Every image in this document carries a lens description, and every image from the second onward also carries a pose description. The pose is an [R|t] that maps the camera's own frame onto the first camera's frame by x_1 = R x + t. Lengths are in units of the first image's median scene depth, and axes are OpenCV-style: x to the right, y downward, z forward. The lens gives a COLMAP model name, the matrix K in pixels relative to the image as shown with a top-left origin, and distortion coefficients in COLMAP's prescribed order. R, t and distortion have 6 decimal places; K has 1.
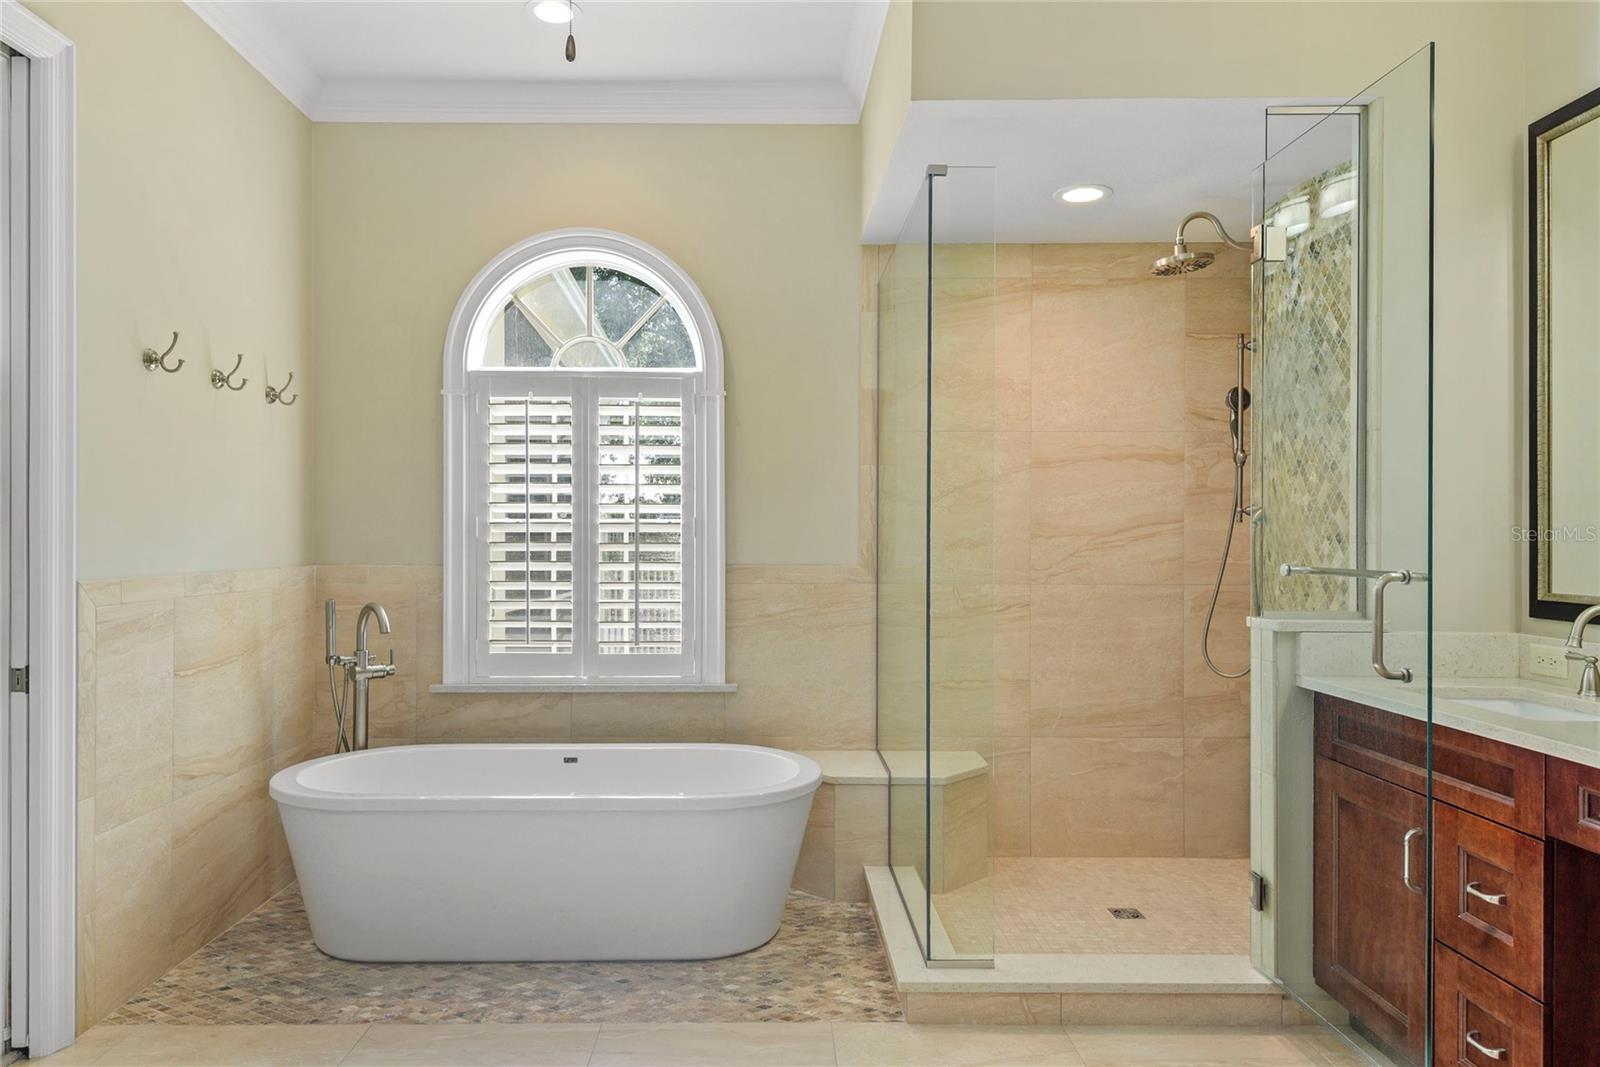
lens RADIAL K [[1023.1, 0, 800.0], [0, 1023.1, 533.5], [0, 0, 1]] dist [0.047043, -0.028156]
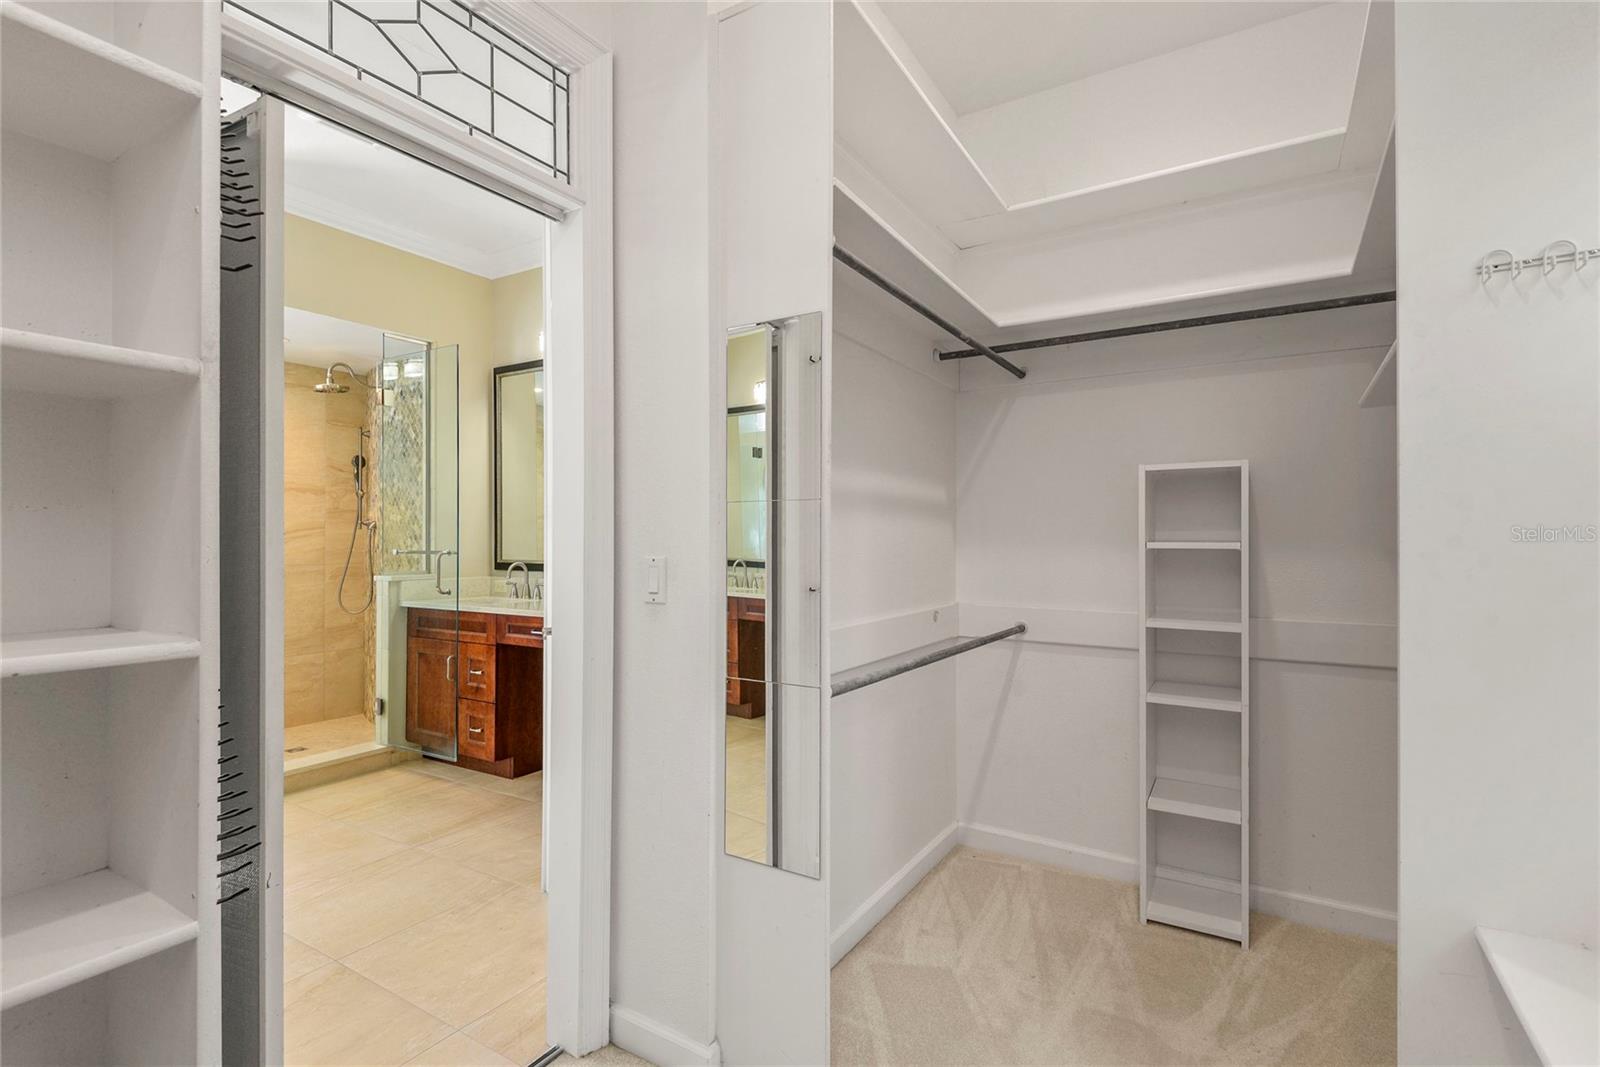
lens RADIAL K [[746.4, 0, 800.0], [0, 746.4, 533.5], [0, 0, 1]] dist [-0.000329, -0.000189]
pose [[0.552663, 0.001124, 0.833404, -0.351662], [-0.000239, 0.999999, -0.001190, -0.001917], [-0.833405, 0.000458, 0.552663, -0.550381]]
